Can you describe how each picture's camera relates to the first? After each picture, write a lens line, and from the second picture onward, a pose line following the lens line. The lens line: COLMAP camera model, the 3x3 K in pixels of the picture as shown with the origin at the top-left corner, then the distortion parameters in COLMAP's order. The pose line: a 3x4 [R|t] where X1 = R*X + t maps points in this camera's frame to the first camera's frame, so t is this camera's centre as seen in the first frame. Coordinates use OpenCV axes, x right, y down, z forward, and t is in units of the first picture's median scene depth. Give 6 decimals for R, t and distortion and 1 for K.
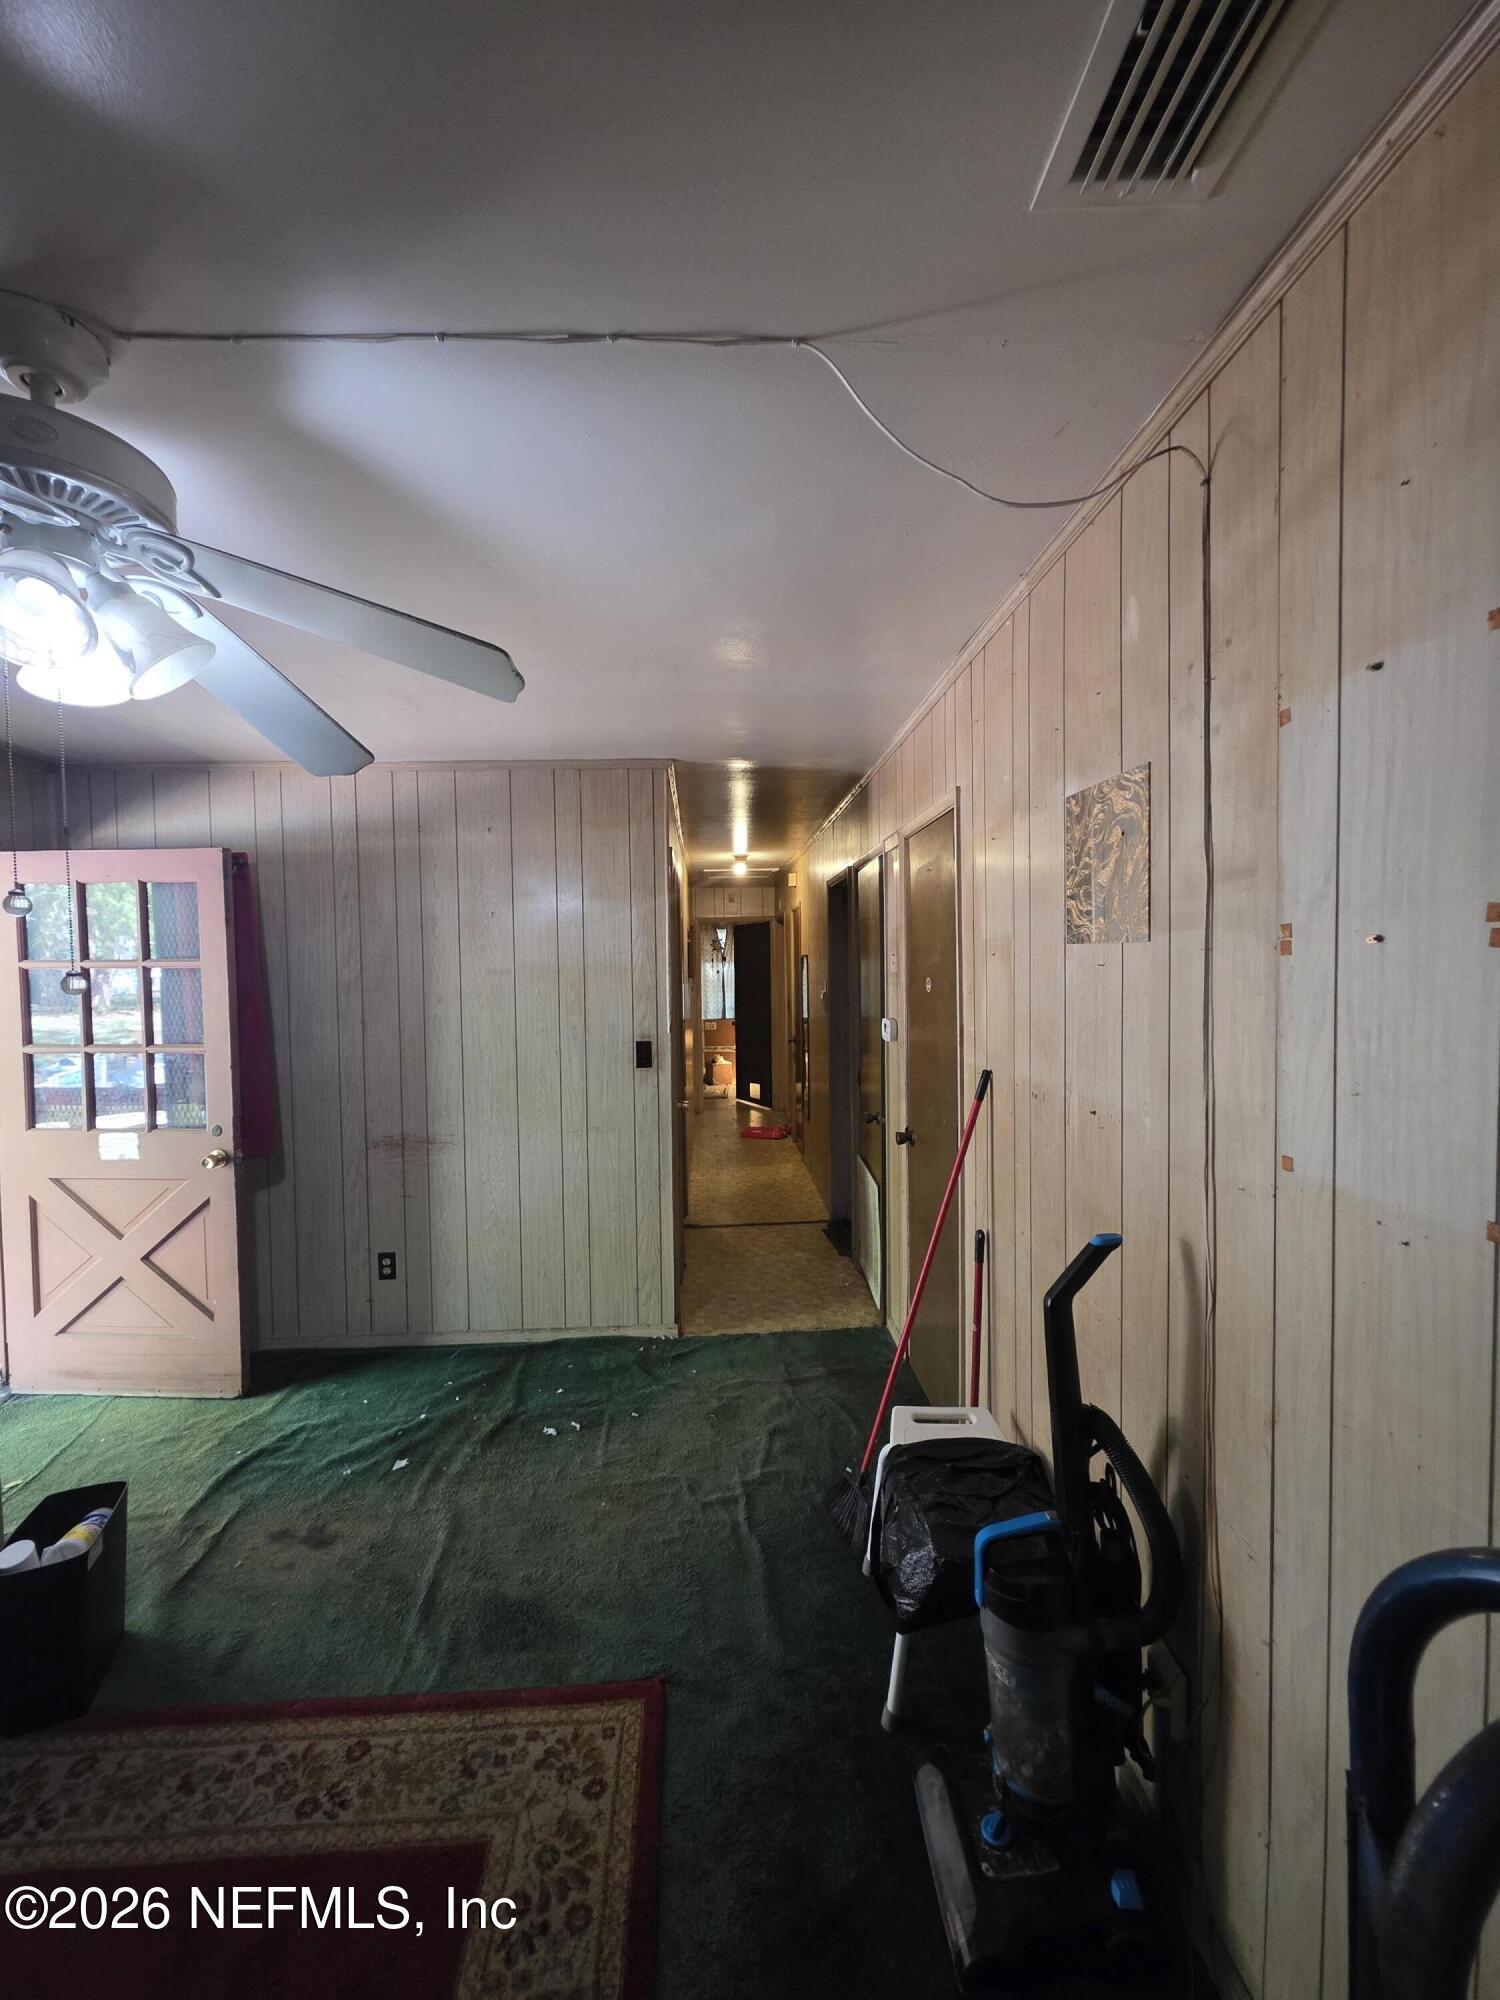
lens RADIAL K [[798.1, 0, 731.7], [0, 798.1, 992.6], [0, 0, 1]] dist [0.002155, -0.000264]
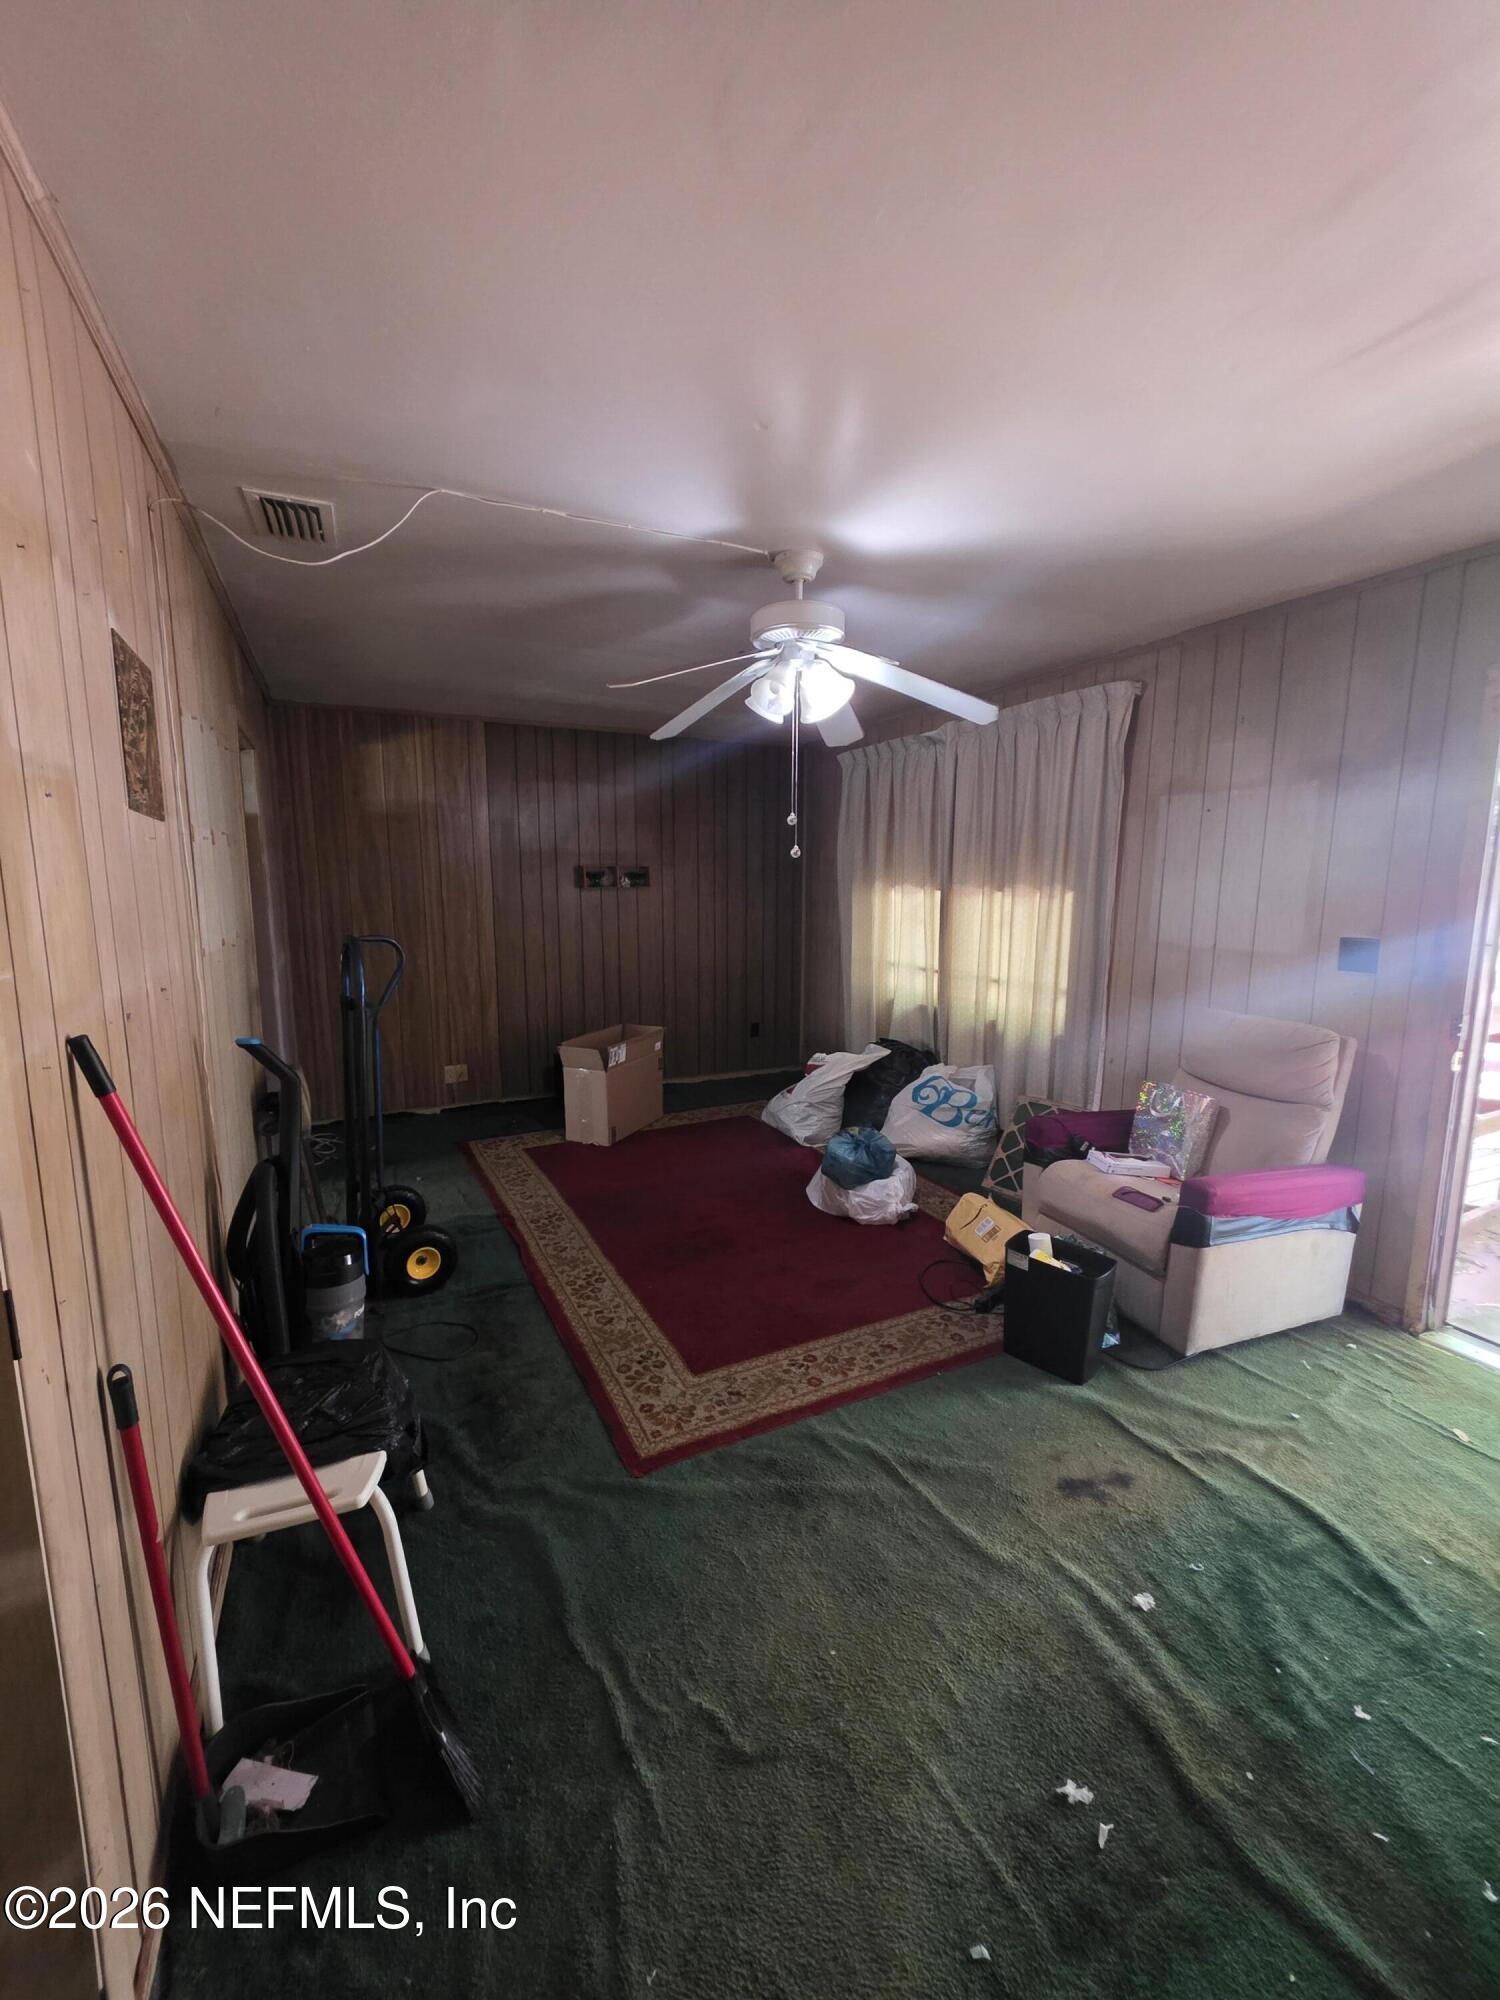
lens RADIAL K [[798.1, 0, 736.6], [0, 798.1, 999.3], [0, 0, 1]] dist [0.002155, -0.000264]
pose [[-0.914383, 0.075709, -0.397709, 0.196107], [0.002250, 0.983294, 0.182010, -0.013464], [0.404844, 0.165532, -0.899278, 2.154291]]
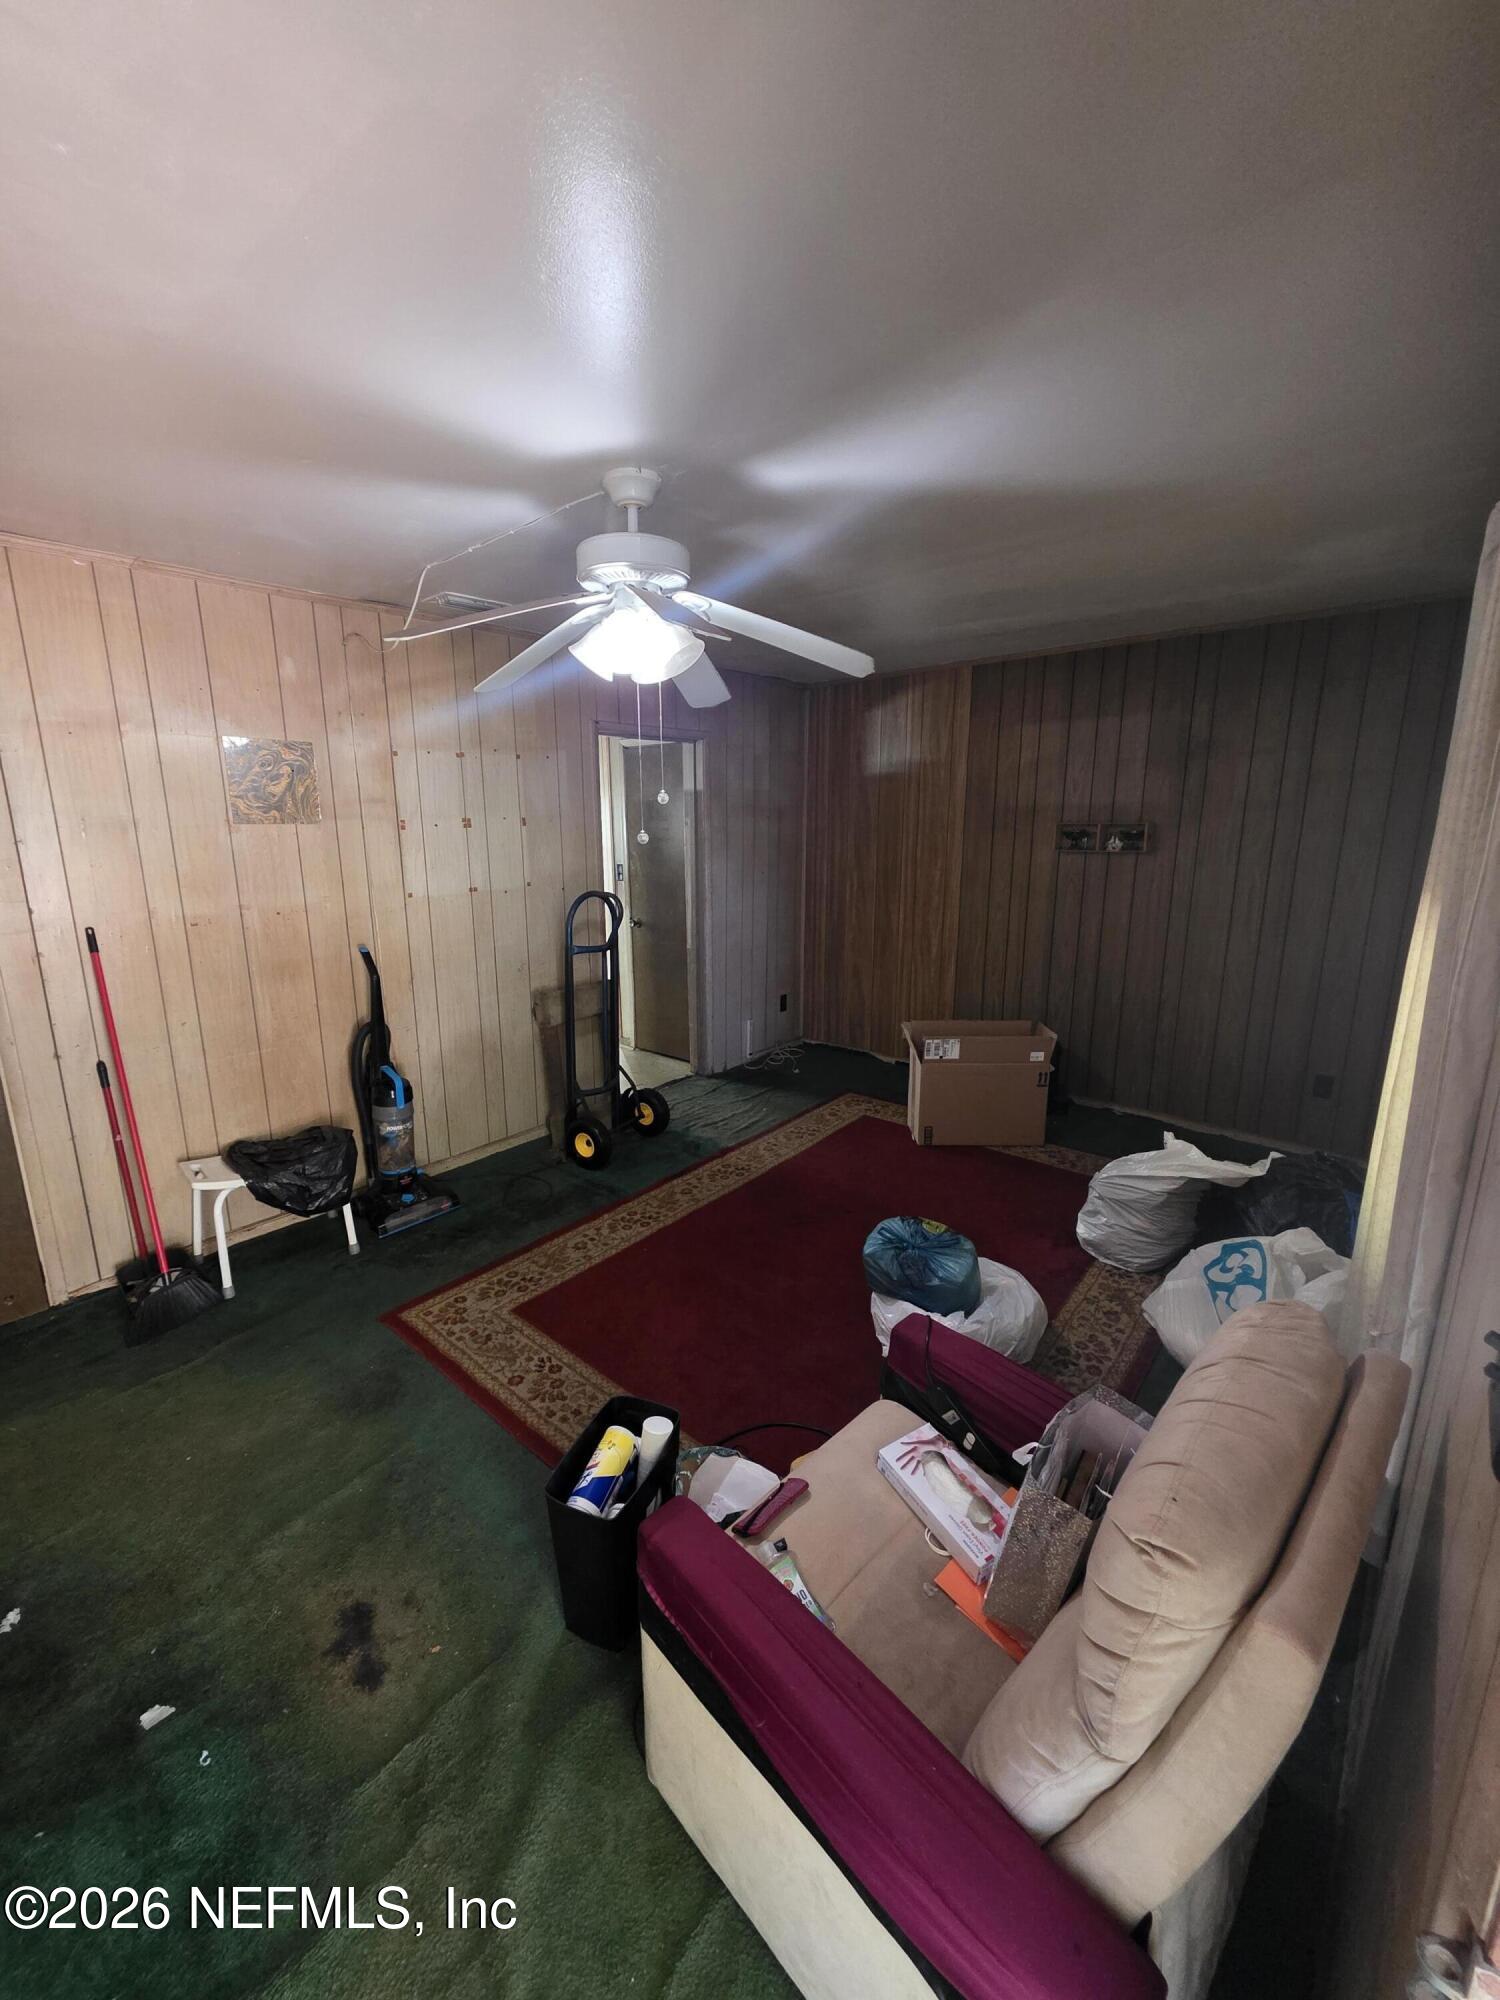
lens RADIAL K [[798.1, 0, 736.2], [0, 798.1, 998.9], [0, 0, 1]] dist [0.002155, -0.000264]
pose [[-0.724402, -0.133596, 0.676309, -1.660348], [0.040020, 0.971238, 0.234722, -0.057438], [-0.688215, 0.197099, -0.698221, 1.610231]]
